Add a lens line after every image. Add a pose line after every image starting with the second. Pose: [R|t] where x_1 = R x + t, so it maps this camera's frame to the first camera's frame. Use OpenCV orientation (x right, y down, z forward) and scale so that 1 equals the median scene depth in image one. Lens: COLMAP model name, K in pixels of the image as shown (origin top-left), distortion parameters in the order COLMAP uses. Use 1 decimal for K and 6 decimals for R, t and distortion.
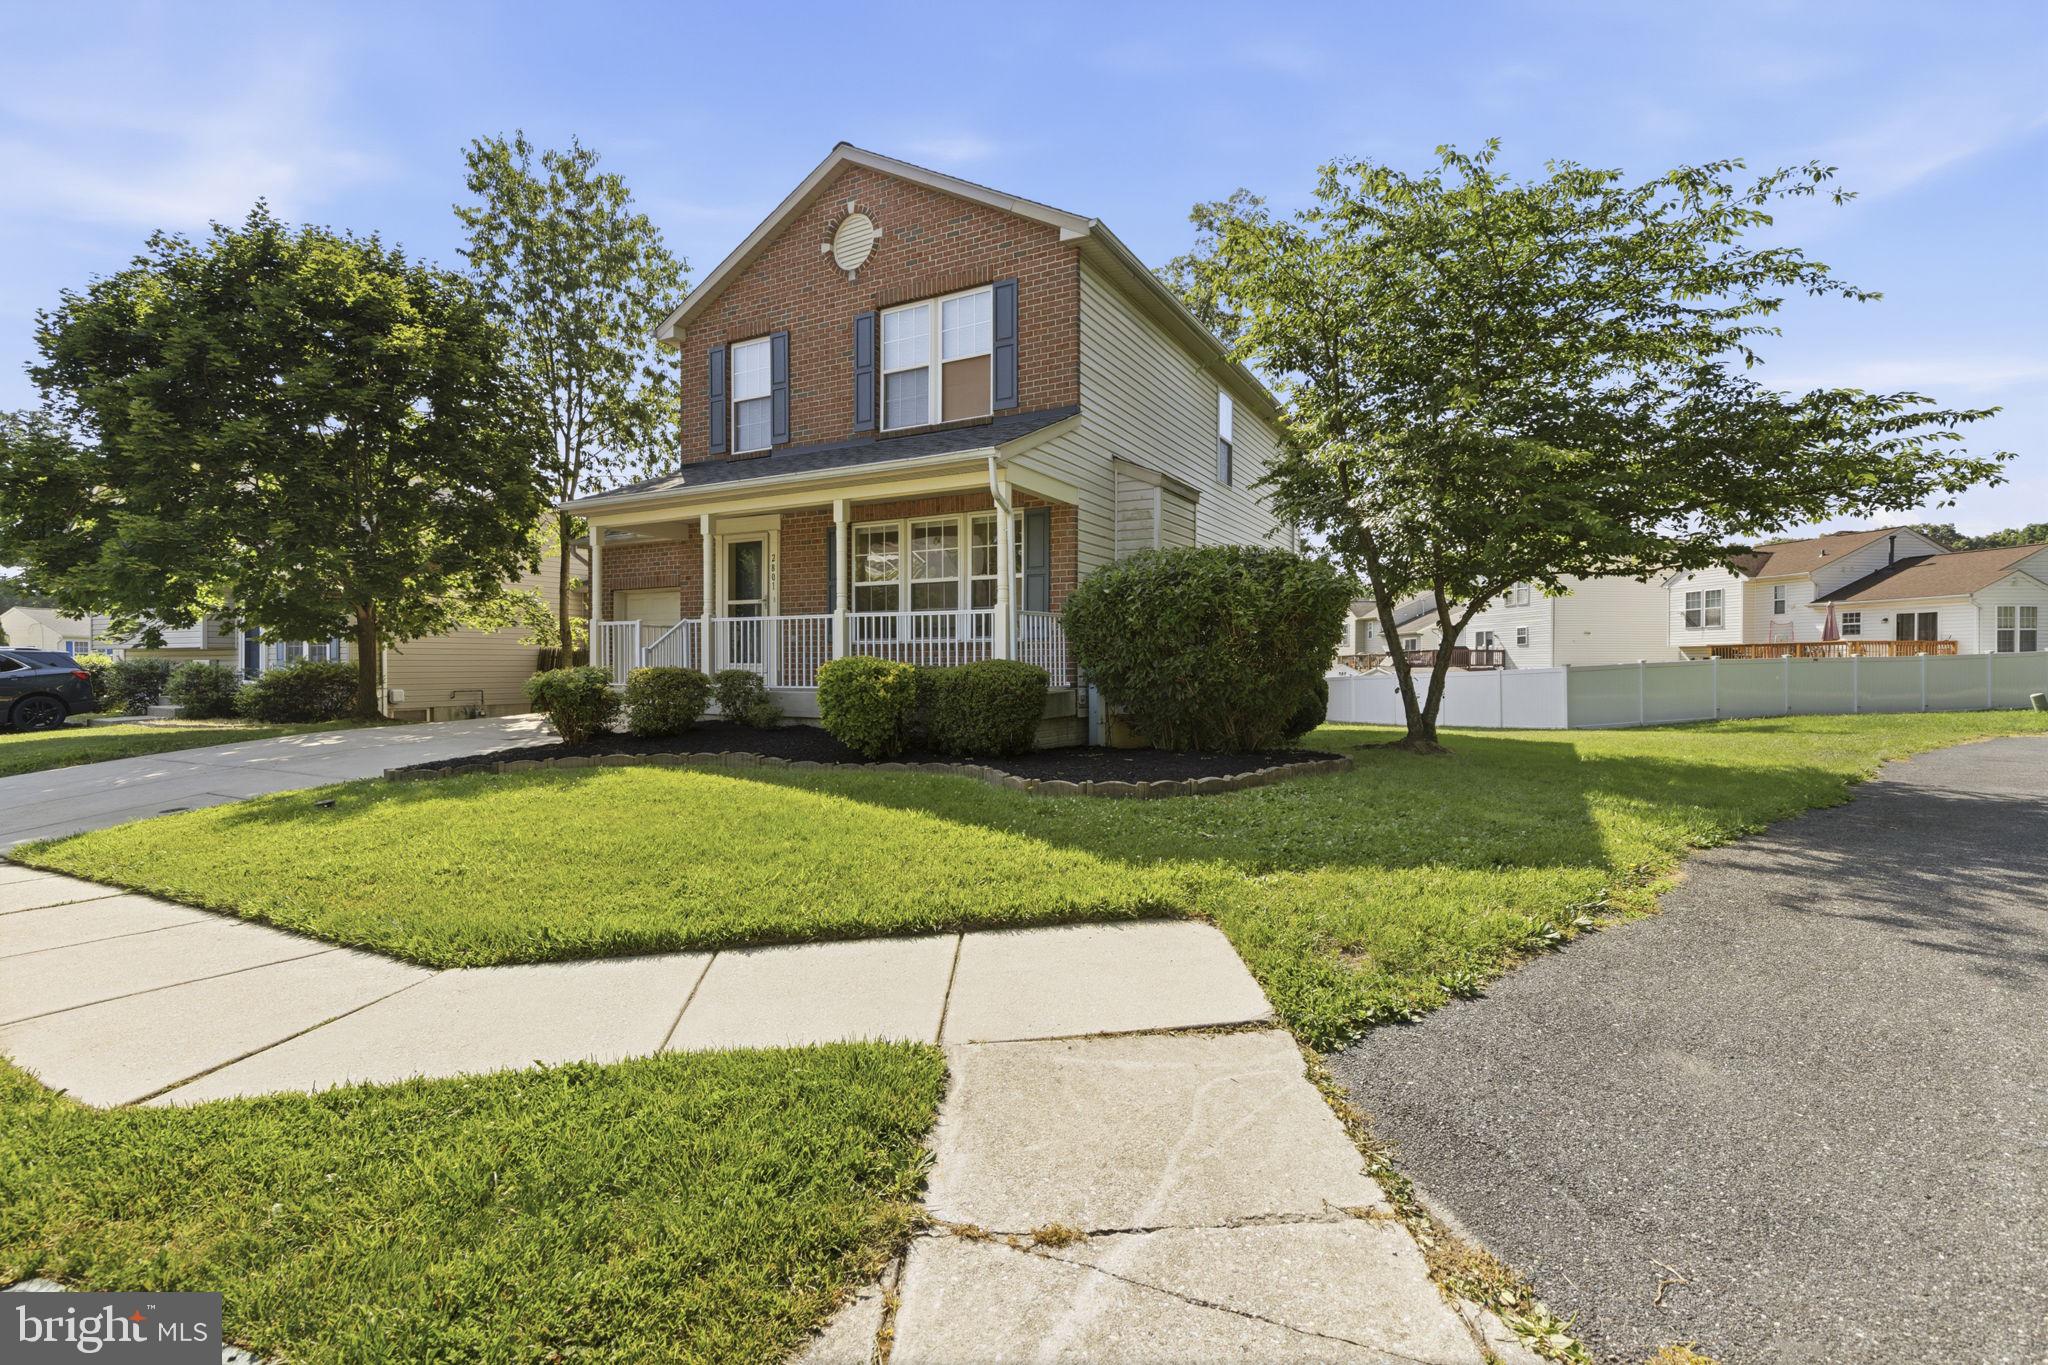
lens RADIAL K [[939.6, 0, 1021.7], [0, 939.6, 675.1], [0, 0, 1]] dist [0.002929, -0.000336]
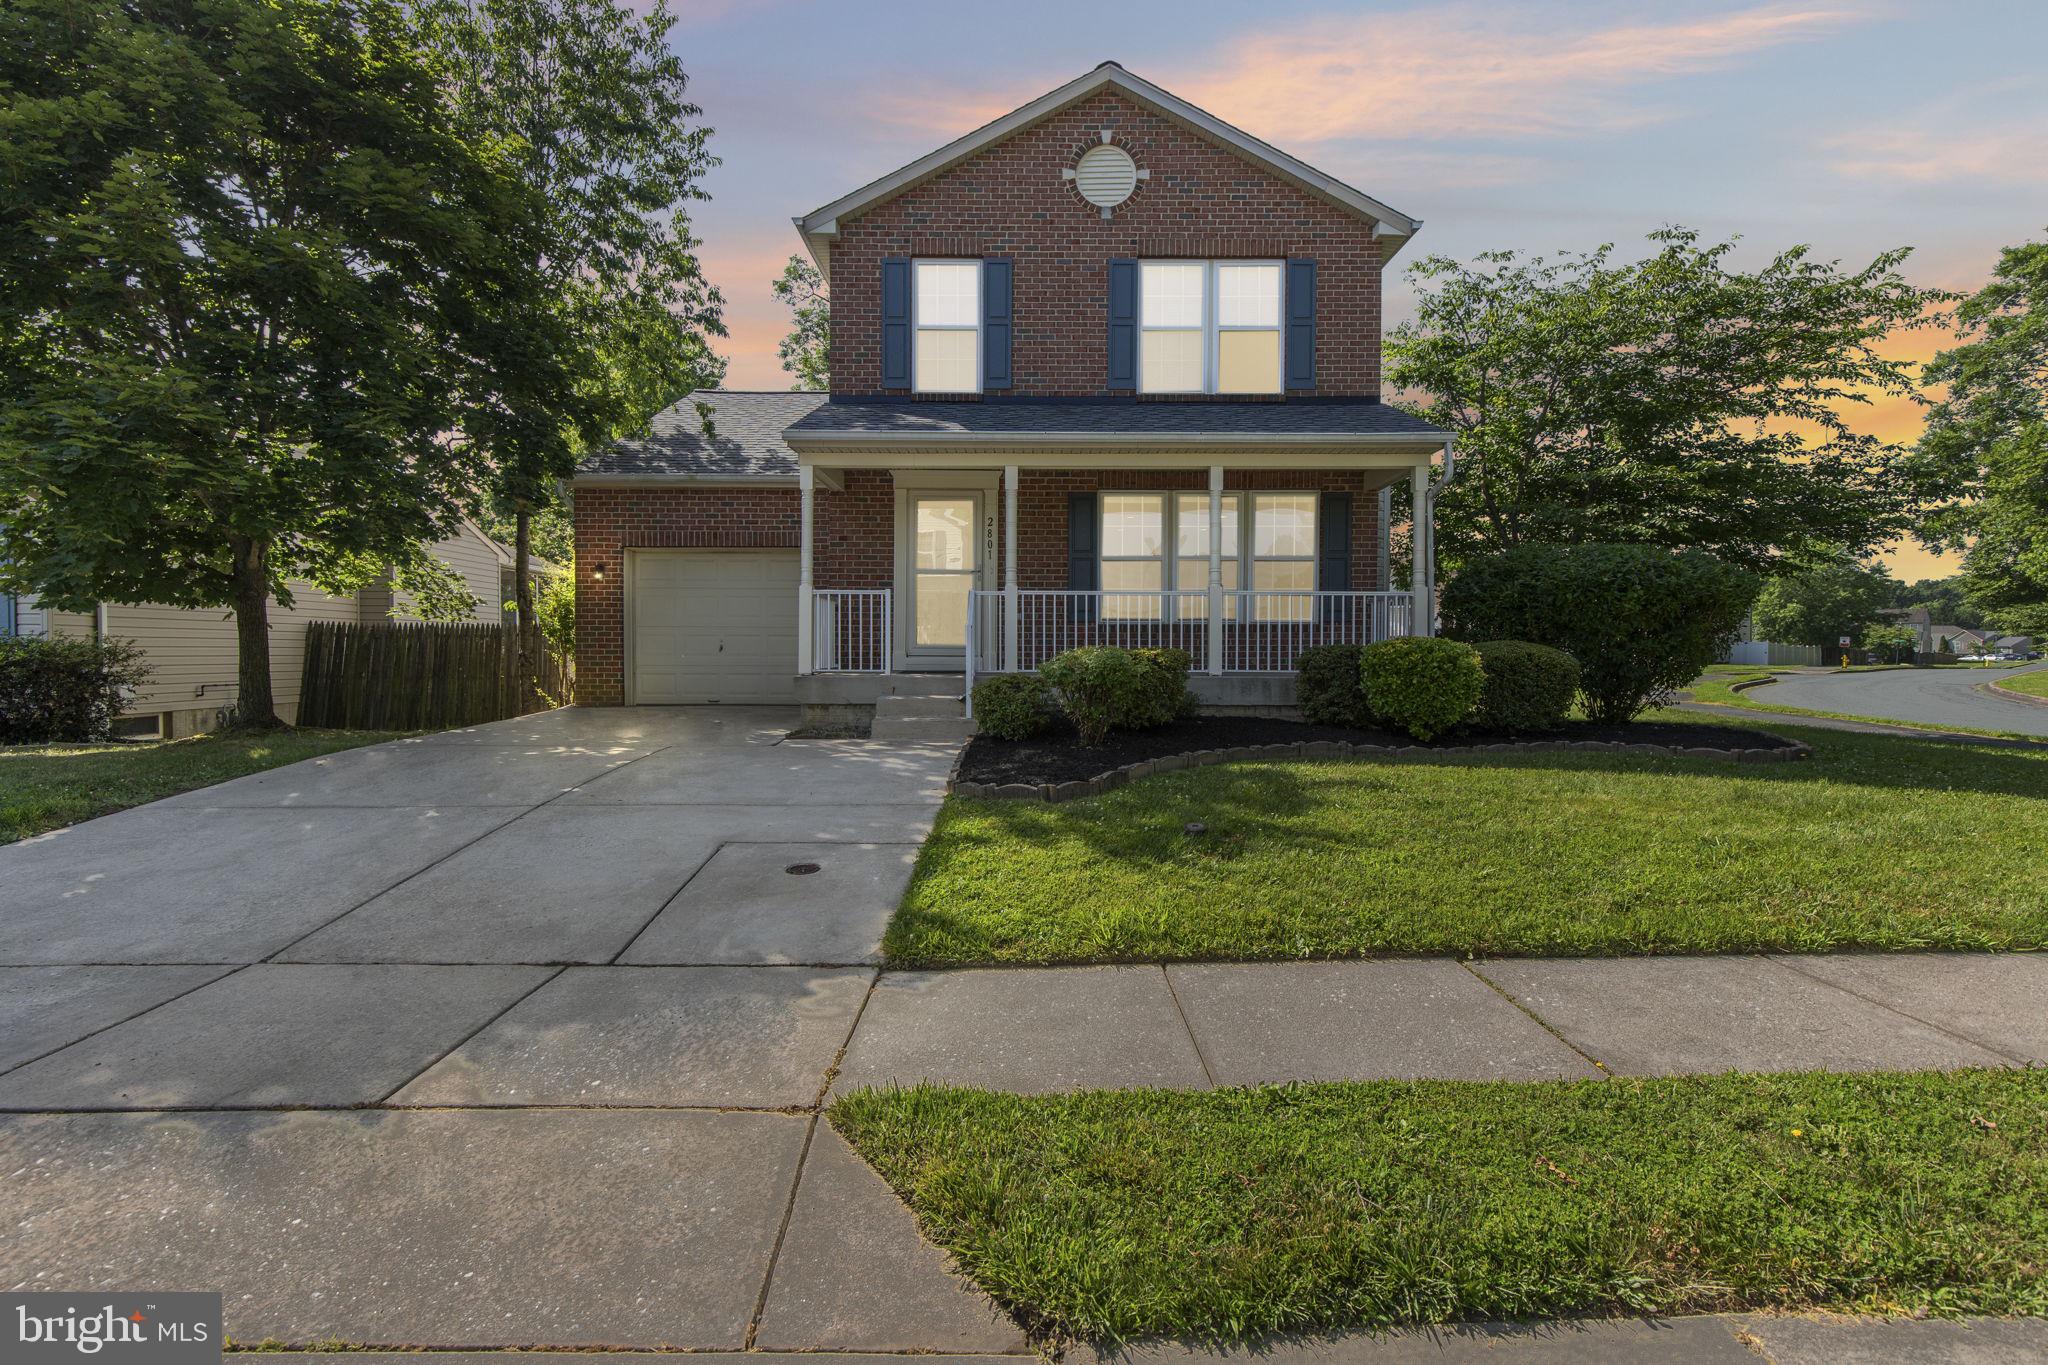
lens RADIAL K [[939.6, 0, 1024.2], [0, 939.6, 669.4], [0, 0, 1]] dist [0.002929, -0.000336]
pose [[0.871774, -0.006167, 0.489869, -0.692591], [0.003317, 0.999972, 0.006687, 0.003537], [-0.489897, -0.004205, 0.871770, 0.255584]]
